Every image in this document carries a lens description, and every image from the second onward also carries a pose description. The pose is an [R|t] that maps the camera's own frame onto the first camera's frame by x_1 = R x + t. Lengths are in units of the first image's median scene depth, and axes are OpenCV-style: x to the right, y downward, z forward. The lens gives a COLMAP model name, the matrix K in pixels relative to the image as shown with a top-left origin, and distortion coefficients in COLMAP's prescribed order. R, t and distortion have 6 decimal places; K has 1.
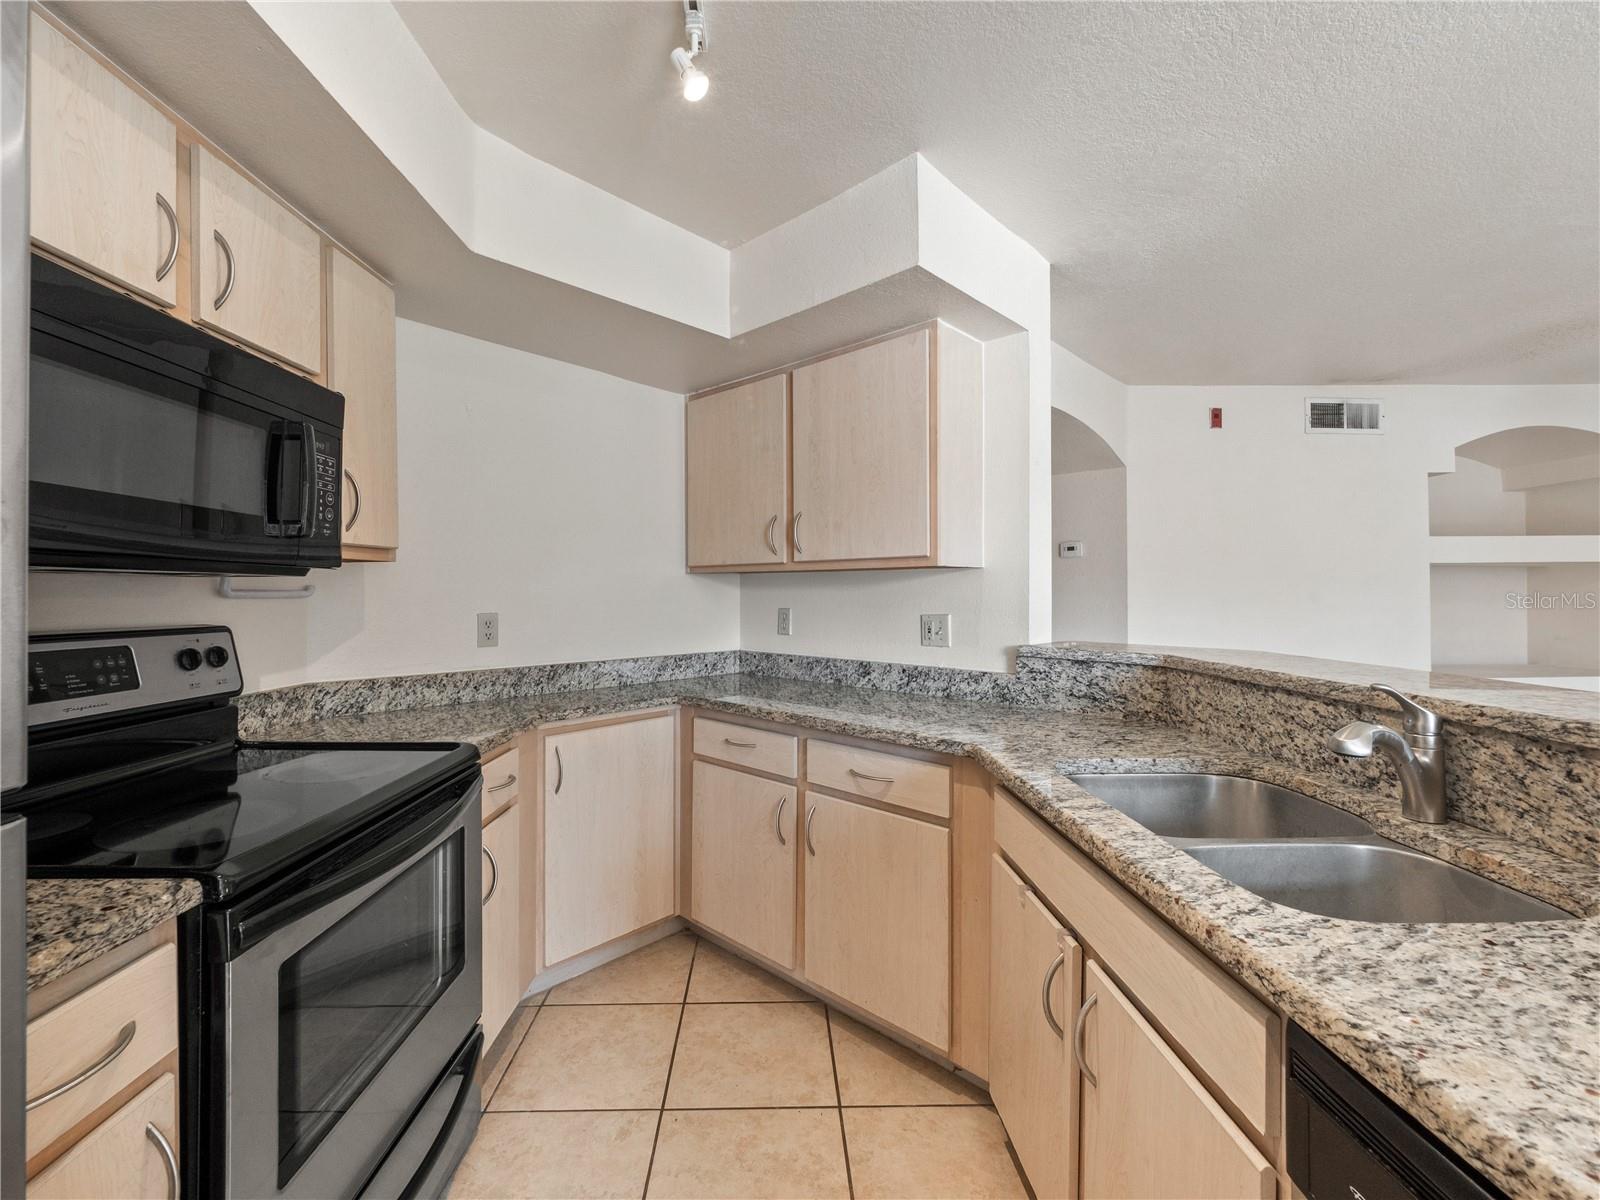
lens RADIAL K [[686.6, 0, 799.0], [0, 686.6, 585.7], [0, 0, 1]] dist [0.000961, -0.002338]
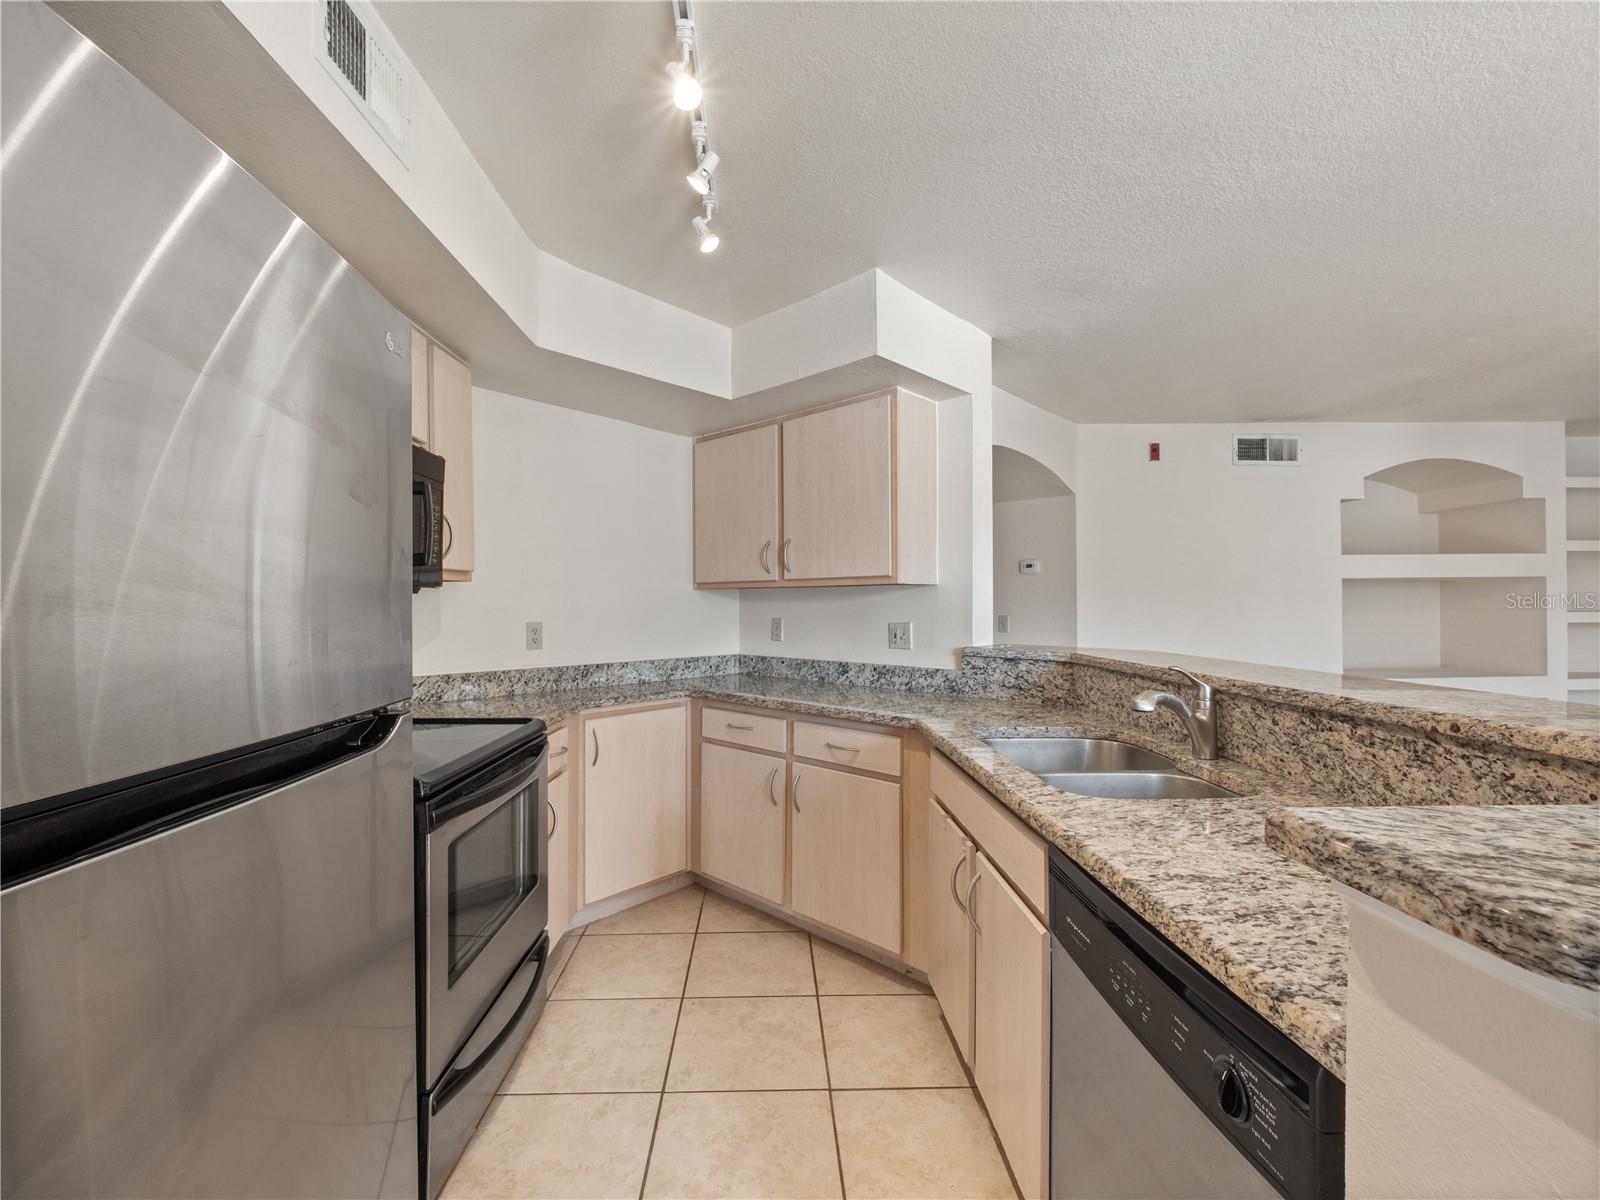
lens RADIAL K [[686.6, 0, 793.9], [0, 686.6, 601.1], [0, 0, 1]] dist [0.000961, -0.002338]
pose [[0.999999, -0.001318, -0.000913, 0.015087], [0.001322, 0.999987, 0.004940, -0.003955], [0.000906, -0.004941, 0.999987, -0.286976]]
